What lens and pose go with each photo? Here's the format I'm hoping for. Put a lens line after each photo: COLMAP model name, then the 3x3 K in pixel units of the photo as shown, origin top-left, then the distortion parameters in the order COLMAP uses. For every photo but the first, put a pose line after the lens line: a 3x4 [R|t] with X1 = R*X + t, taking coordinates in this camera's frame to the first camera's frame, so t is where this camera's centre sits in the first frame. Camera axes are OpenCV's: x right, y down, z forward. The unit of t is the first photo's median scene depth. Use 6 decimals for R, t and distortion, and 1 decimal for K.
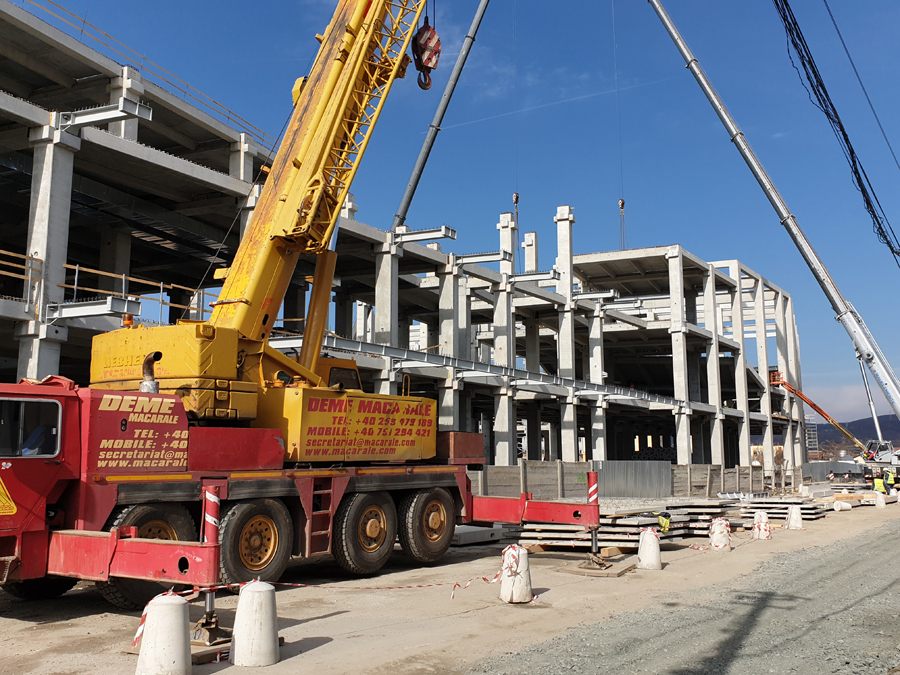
lens RADIAL K [[850.8, 0, 450.0], [0, 850.8, 337.5], [0, 0, 1]] dist [0.088241, -0.146888]
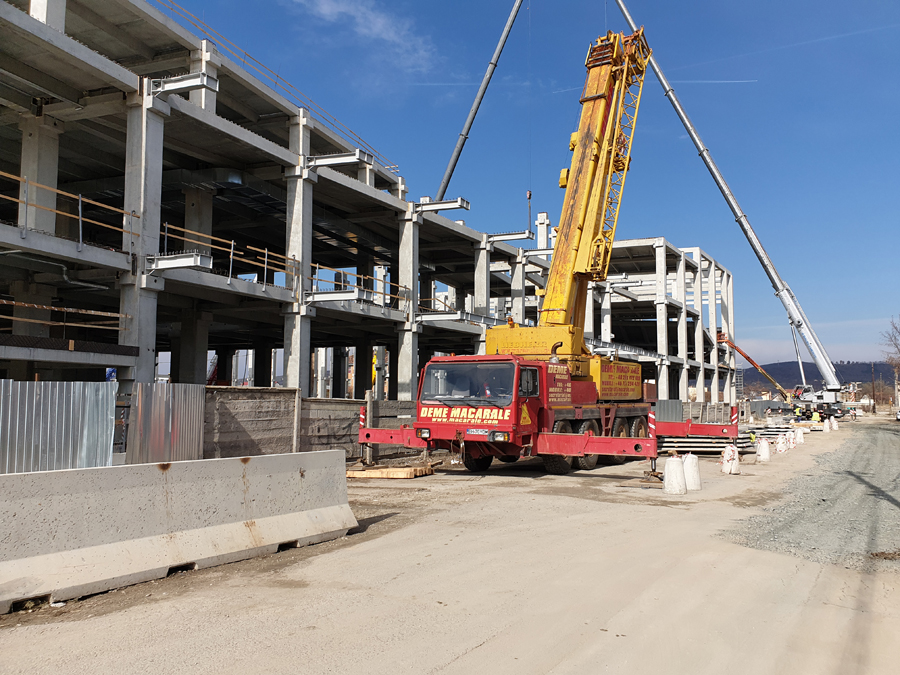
lens RADIAL K [[707.8, 0, 466.9], [0, 707.8, 345.0], [0, 0, 1]] dist [0.048872, -0.011527]
pose [[0.998116, 0.008225, 0.060796, -0.102386], [-0.012332, 0.997644, 0.067484, -0.012731], [-0.060098, -0.068107, 0.995866, -0.087308]]
